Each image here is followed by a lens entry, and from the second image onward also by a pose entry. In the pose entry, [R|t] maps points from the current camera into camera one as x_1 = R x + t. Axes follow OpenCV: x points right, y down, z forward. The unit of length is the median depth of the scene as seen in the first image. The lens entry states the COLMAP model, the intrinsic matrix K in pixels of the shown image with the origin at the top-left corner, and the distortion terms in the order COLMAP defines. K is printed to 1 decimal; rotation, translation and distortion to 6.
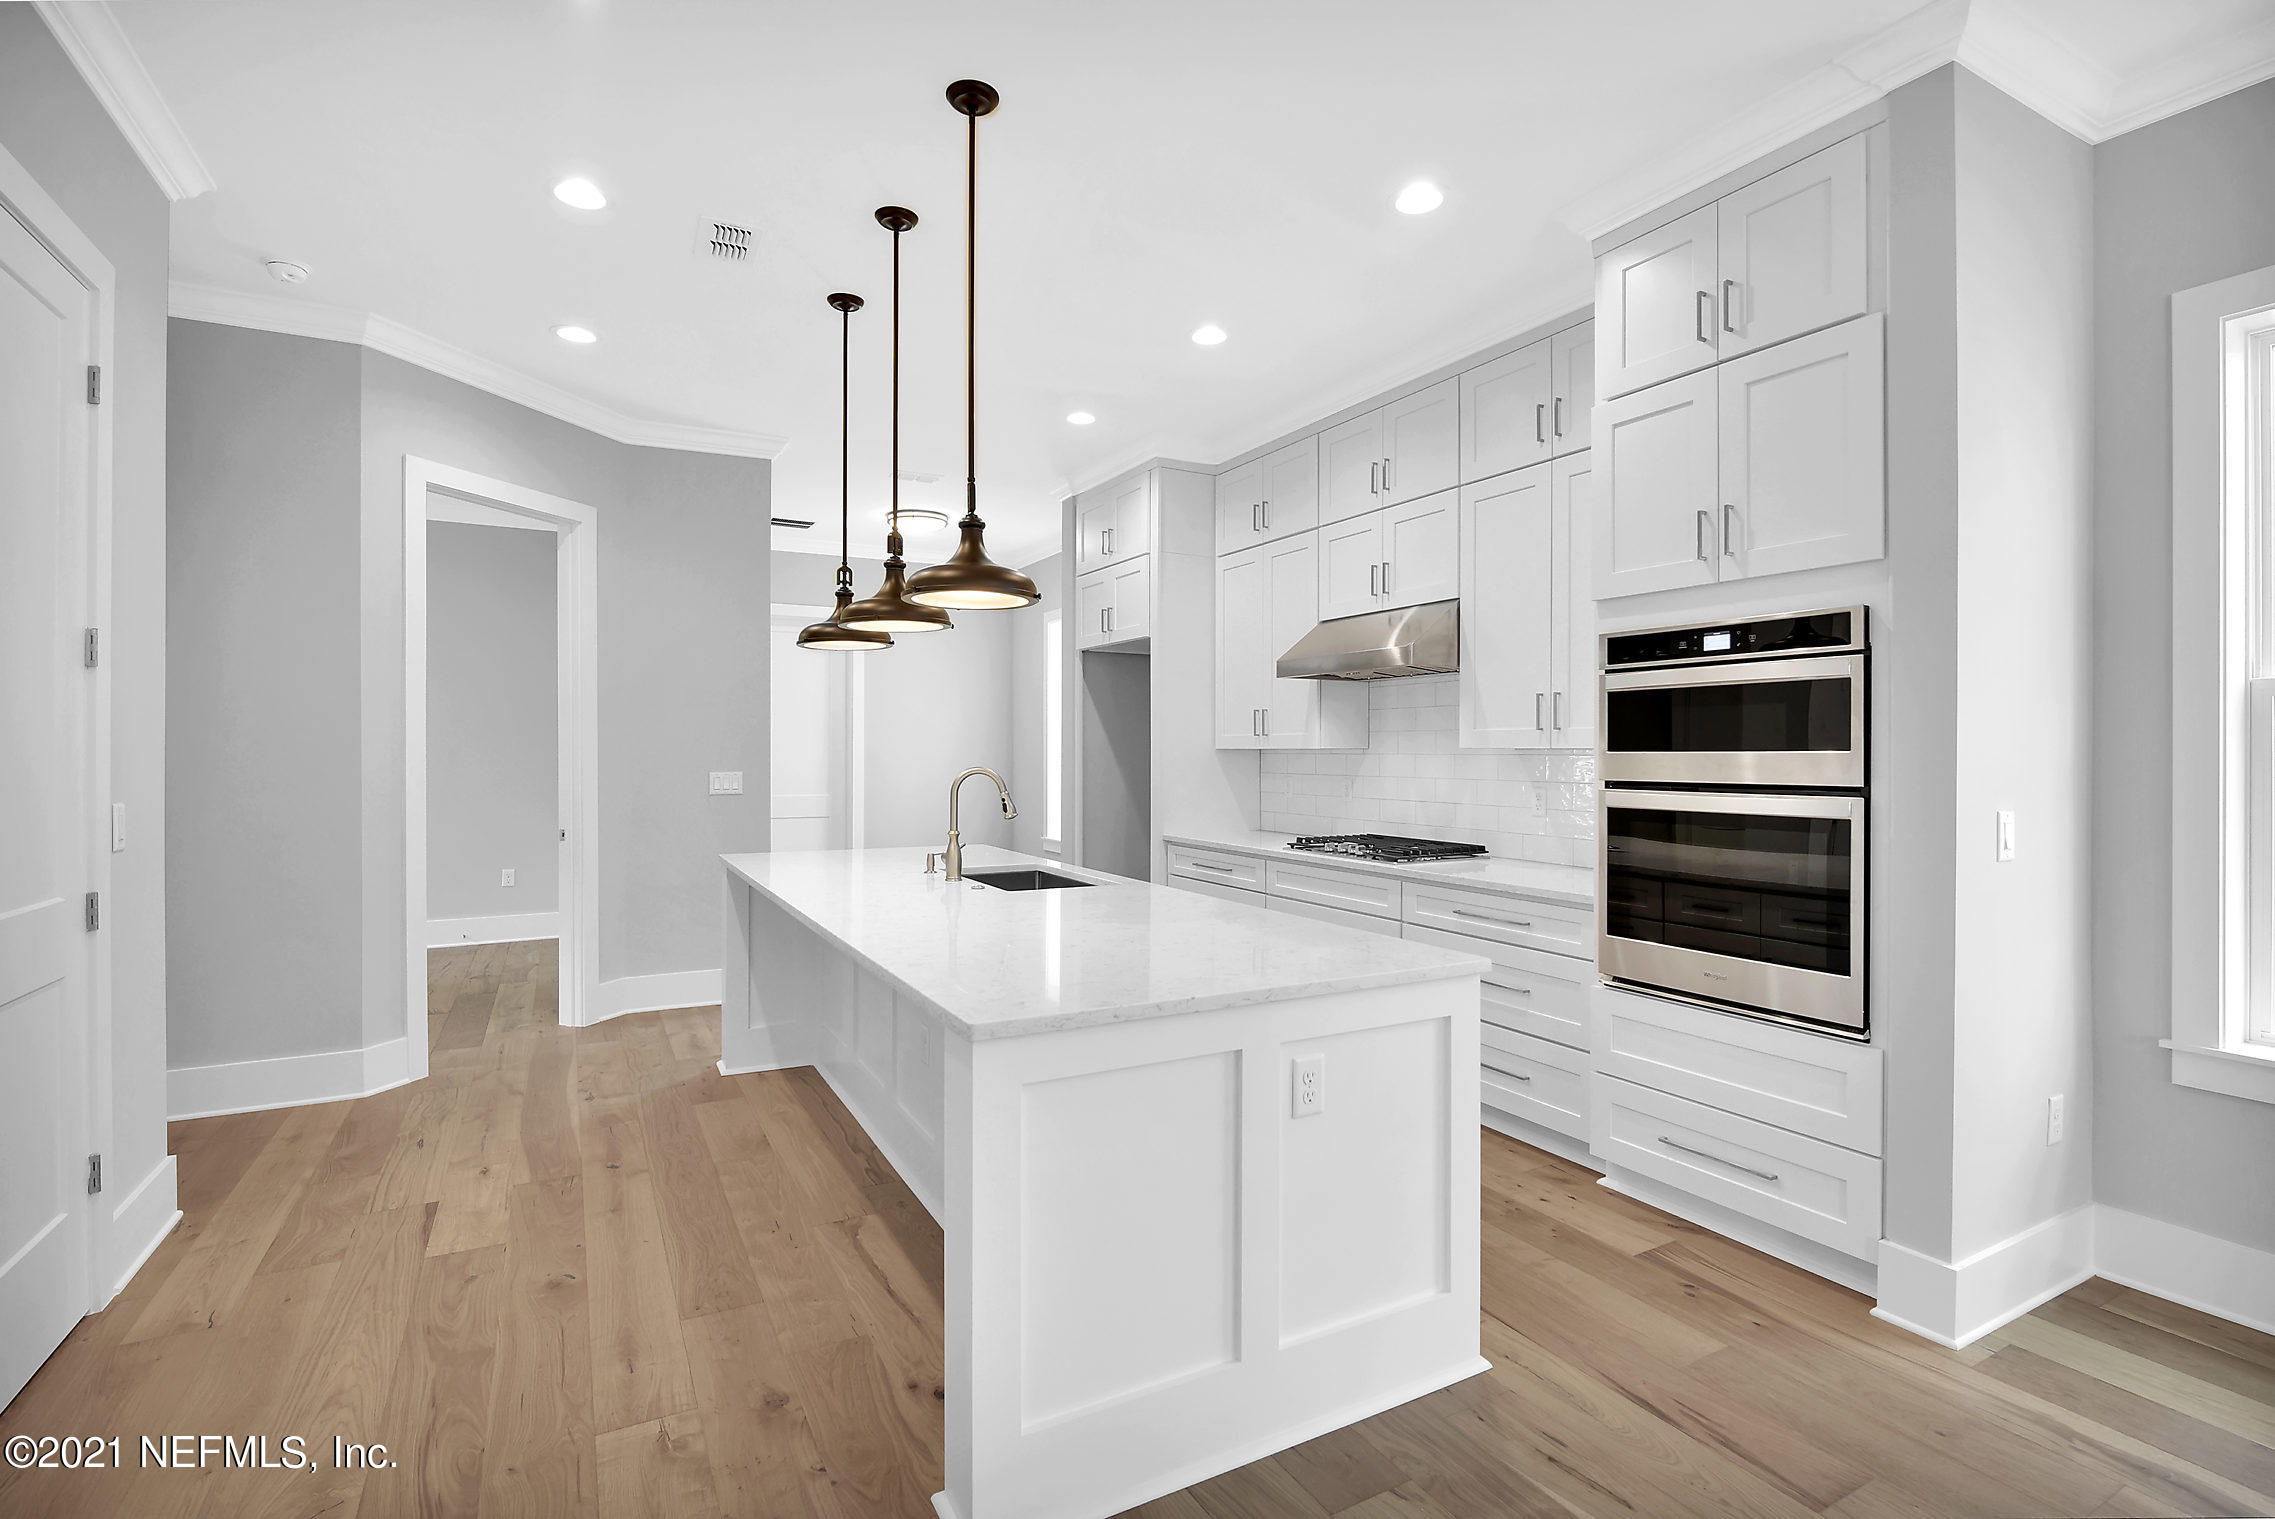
lens RADIAL K [[1048.2, 0, 1137.5], [0, 1048.2, 759.5], [0, 0, 1]] dist [-0.013135, -0.000327]
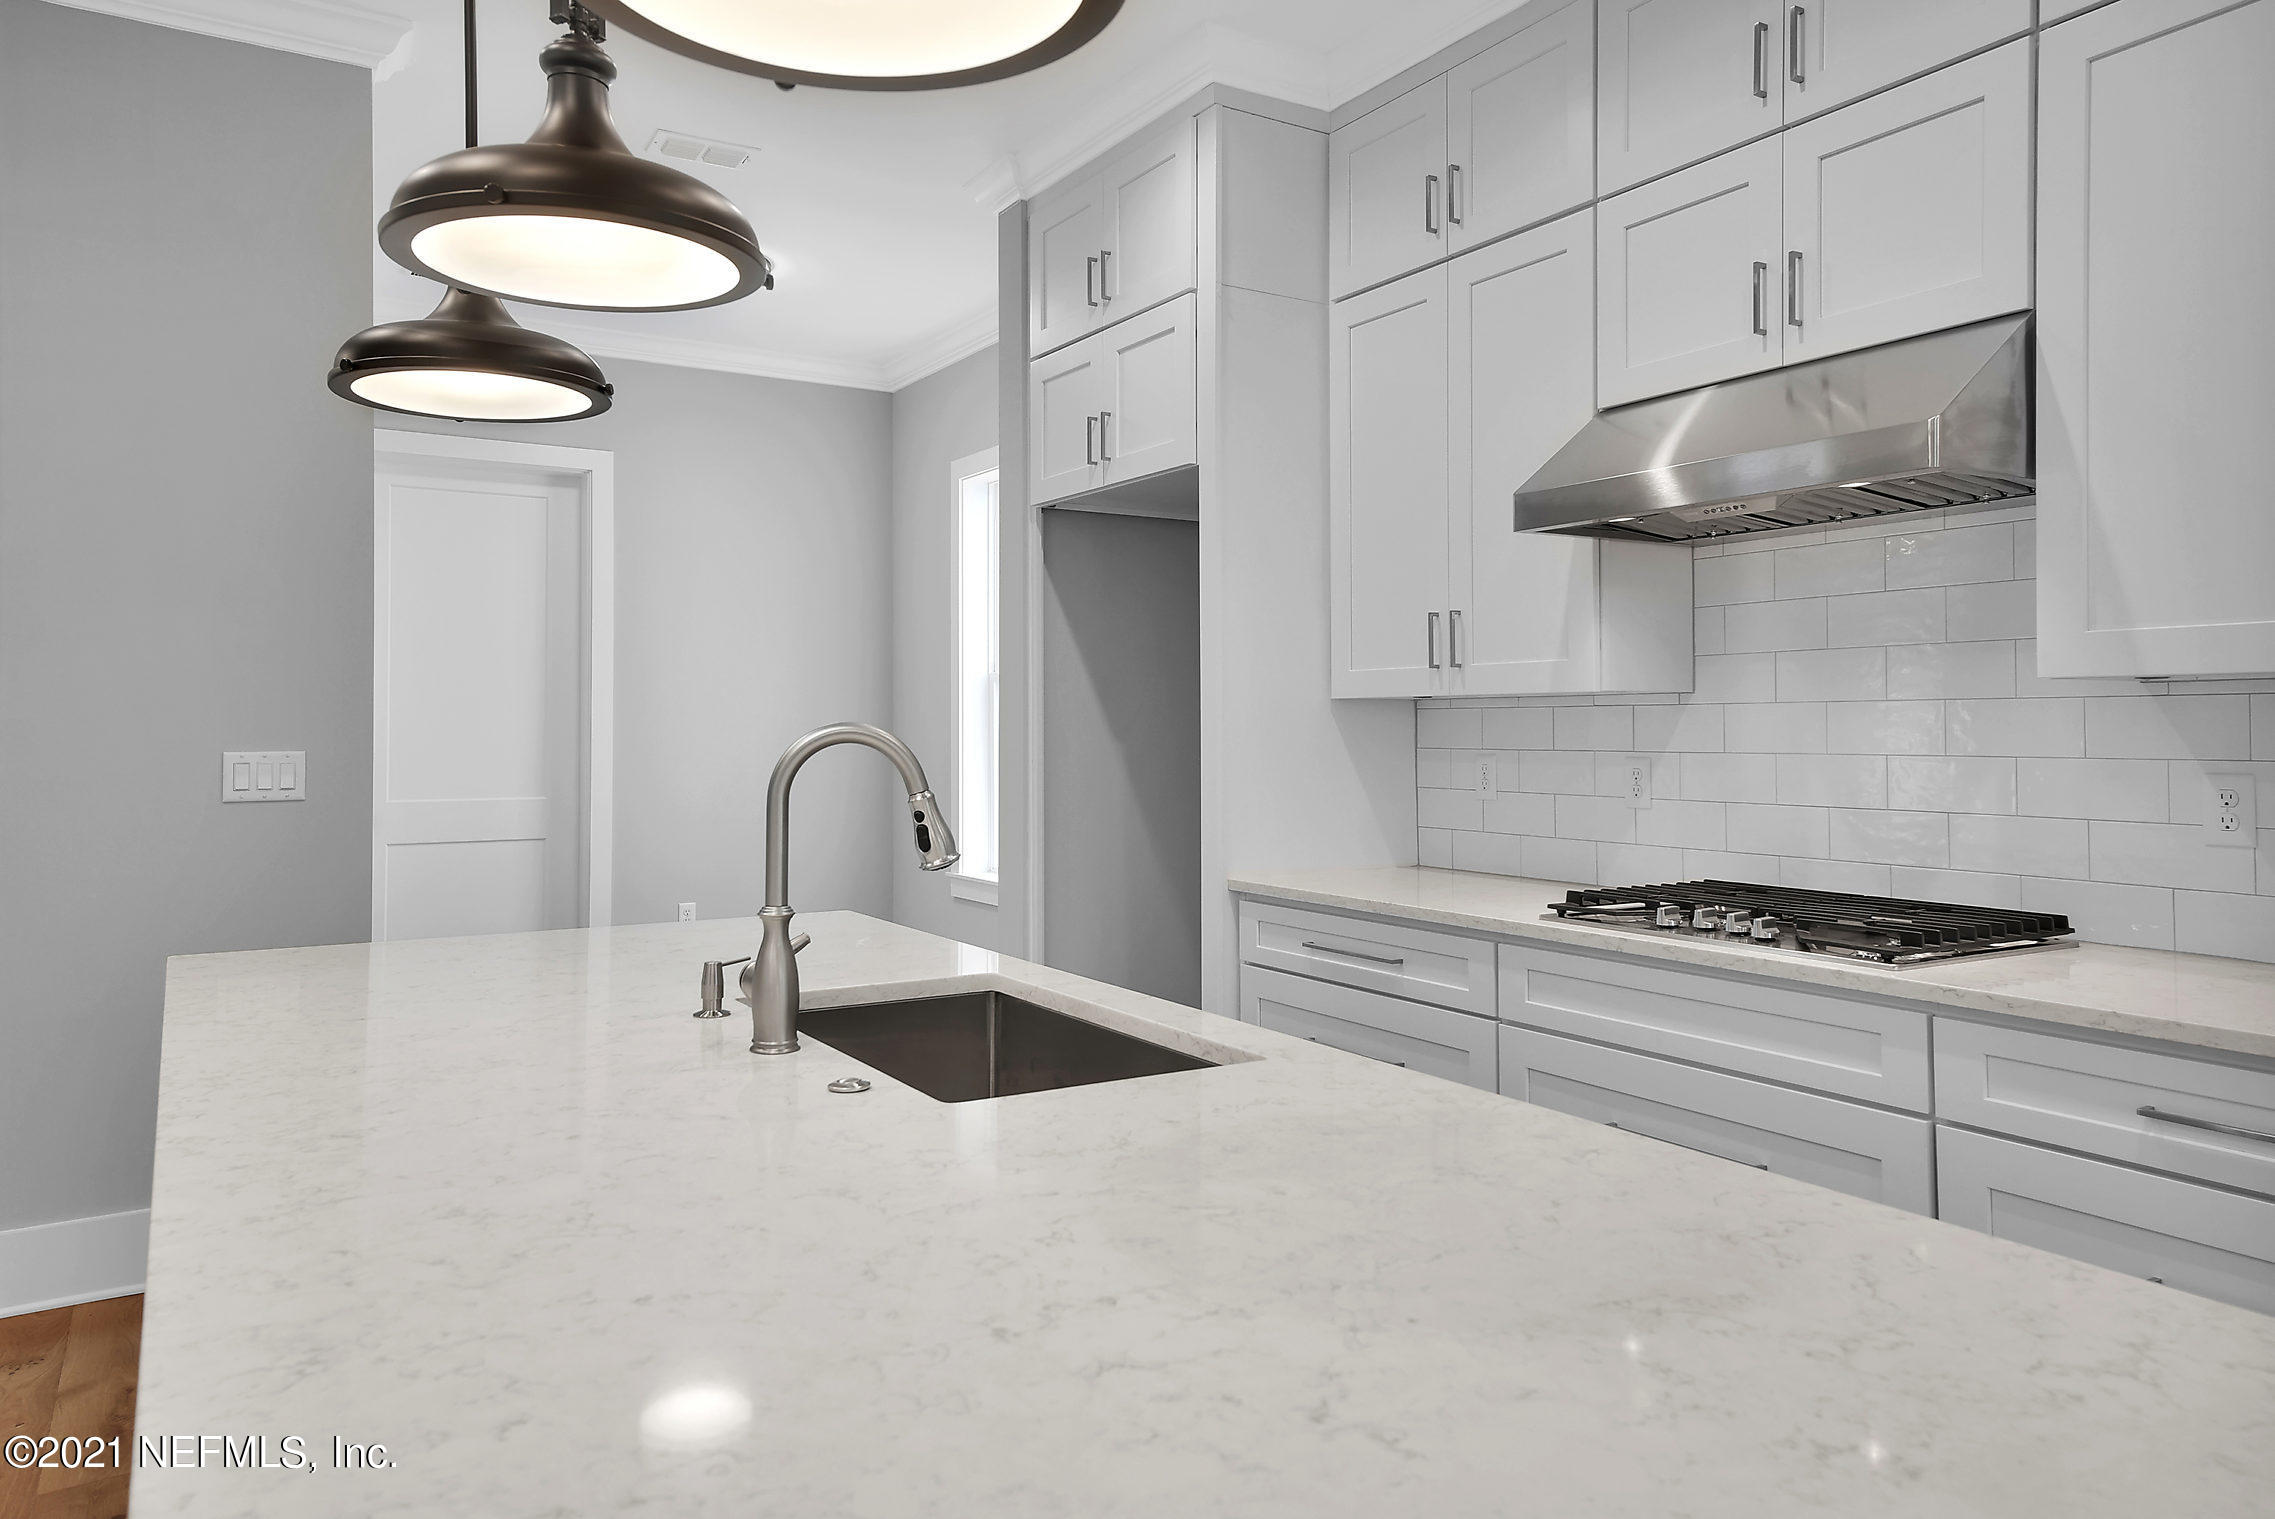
lens RADIAL K [[1493.0, 0, 1135.3], [0, 1493.0, 707.5], [0, 0, 1]] dist [0.033949, 0.000420]
pose [[0.998415, -0.003023, 0.056206, -0.069599], [0.004286, 0.999741, -0.022364, 0.011420], [-0.056124, 0.022569, 0.998169, 0.410488]]
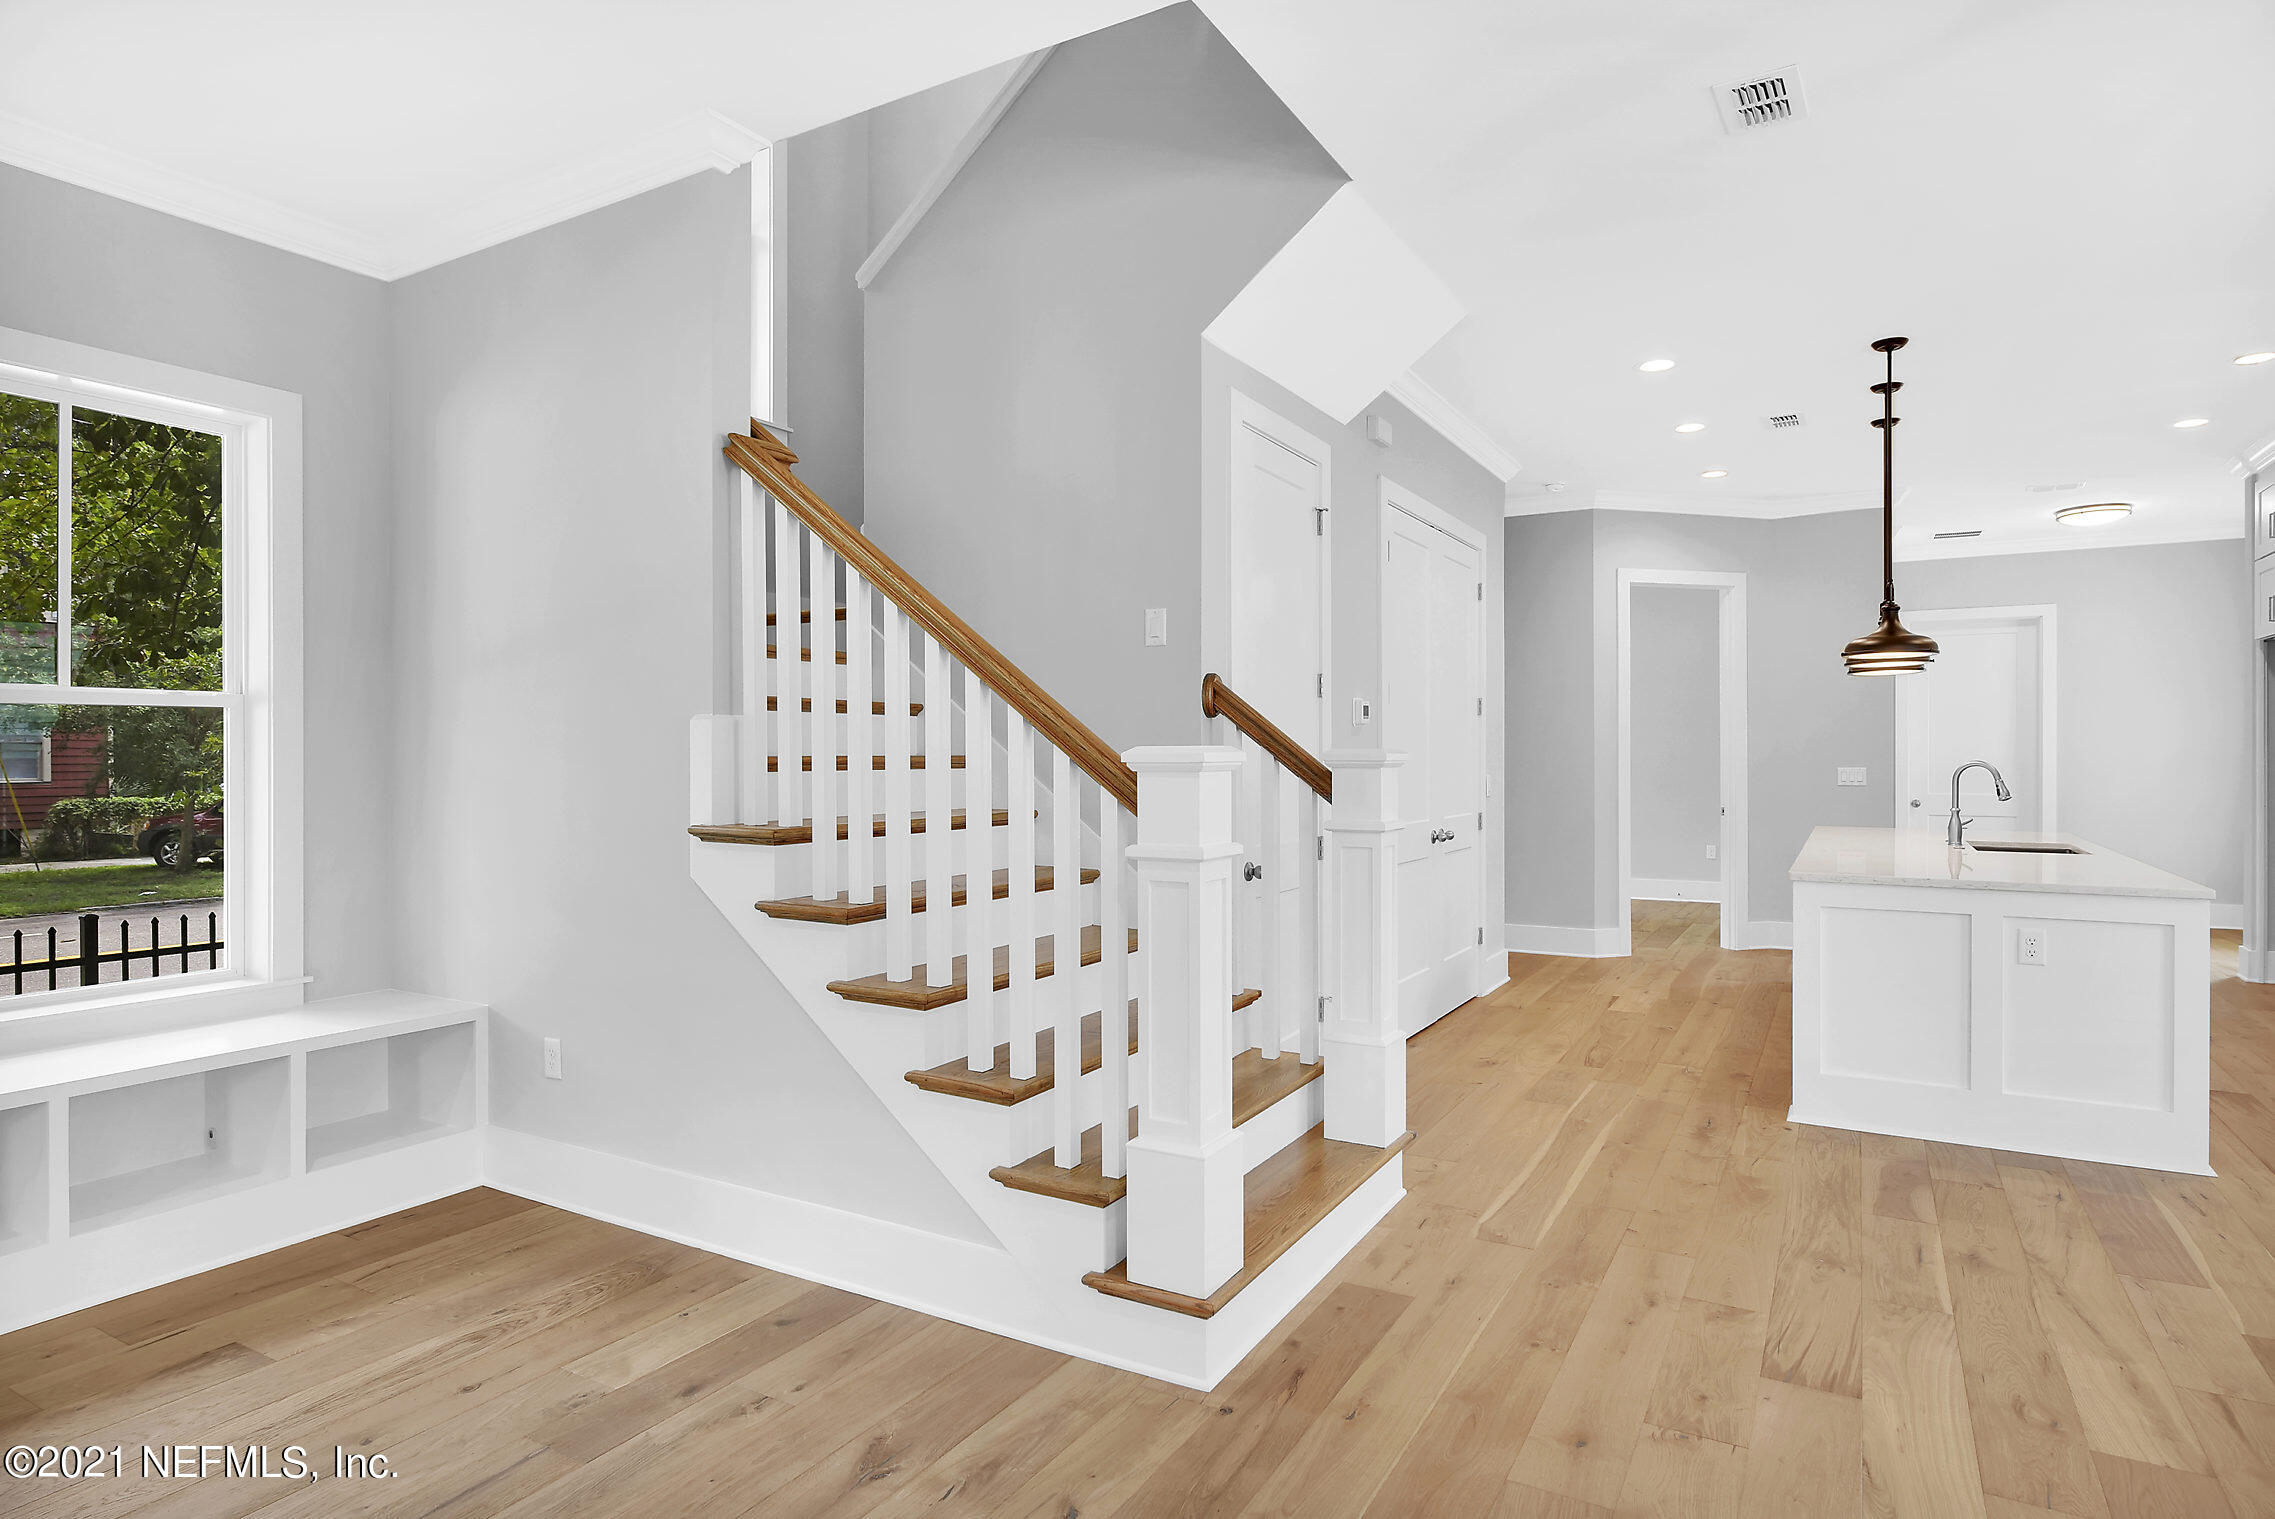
lens RADIAL K [[1228.0, 0, 1137.5], [0, 1228.0, 759.5], [0, 0, 1]] dist [-0.010014, -0.001085]
pose [[0.508869, -0.000312, -0.860844, 0.523238], [-0.002886, 0.999994, -0.002068, 0.009750], [0.860839, 0.003537, 0.508865, -0.576869]]
